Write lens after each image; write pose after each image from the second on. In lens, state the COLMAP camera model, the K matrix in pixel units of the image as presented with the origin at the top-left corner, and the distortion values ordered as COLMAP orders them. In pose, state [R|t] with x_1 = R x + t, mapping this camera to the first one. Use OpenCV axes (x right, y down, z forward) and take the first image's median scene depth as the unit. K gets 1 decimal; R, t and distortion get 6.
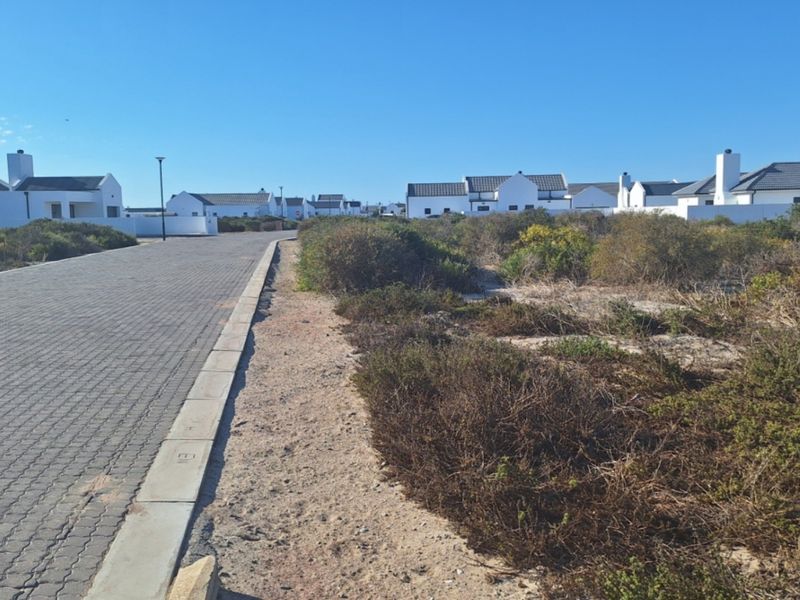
lens RADIAL K [[716.1, 0, 416.4], [0, 716.1, 291.9], [0, 0, 1]] dist [0.114806, -0.214804]
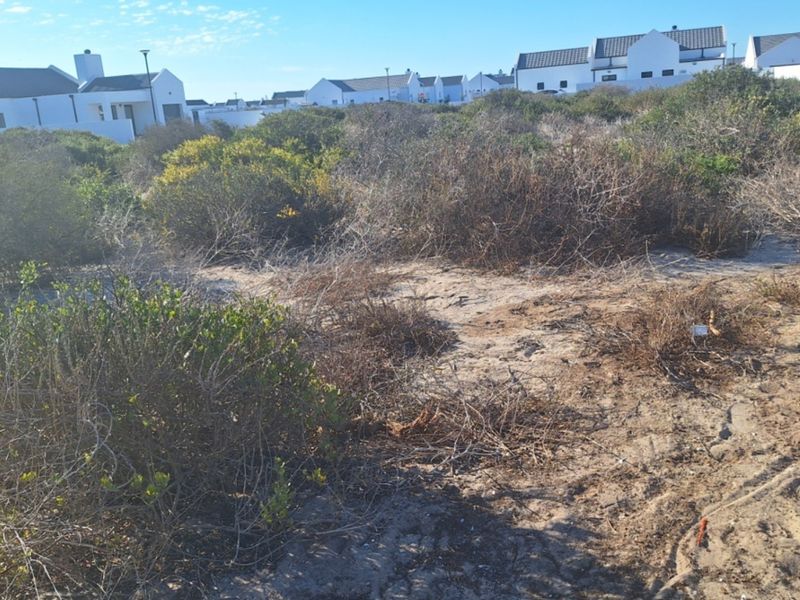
lens RADIAL K [[712.3, 0, 428.5], [0, 712.3, 299.3], [0, 0, 1]] dist [0.089657, -0.119361]
pose [[0.951608, 0.030480, -0.305801, 0.157270], [0.024468, 0.984396, 0.174256, -0.014740], [0.306340, -0.173305, 0.936013, 0.112771]]
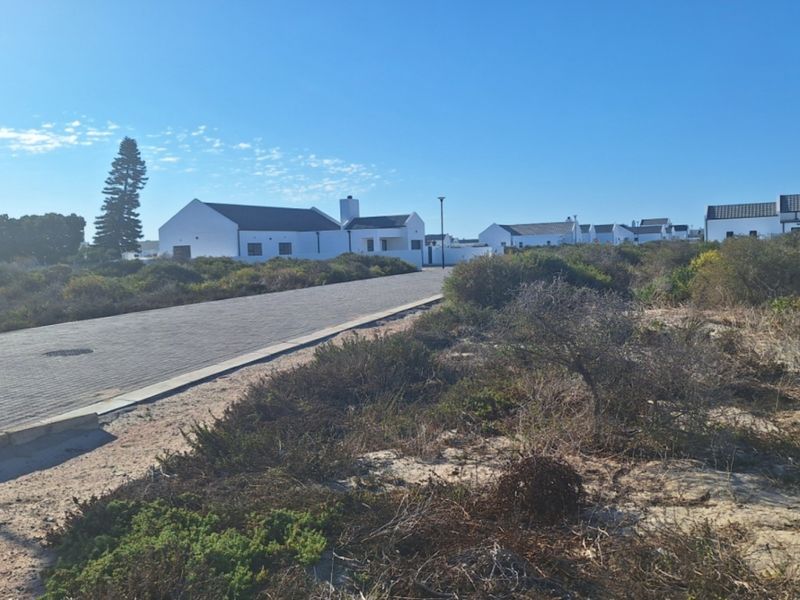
lens RADIAL K [[716.1, 0, 416.4], [0, 716.1, 291.9], [0, 0, 1]] dist [0.114806, -0.214804]
pose [[0.897484, 0.007387, -0.440985, 0.066105], [-0.023804, 0.999214, -0.031707, 0.001386], [0.440404, 0.038954, 0.896954, -0.021561]]
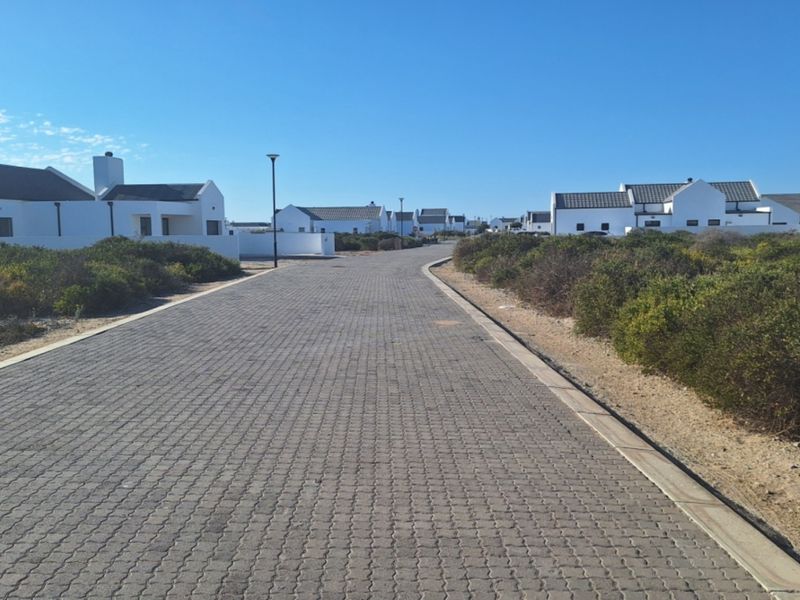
lens RADIAL K [[712.7, 0, 400.0], [0, 712.7, 300.0], [0, 0, 1]] dist [0.089608, -0.128323]
pose [[0.988978, 0.020332, -0.146663, -0.065146], [-0.021661, 0.999737, -0.007473, -0.019536], [0.146472, 0.010568, 0.989158, 0.168439]]
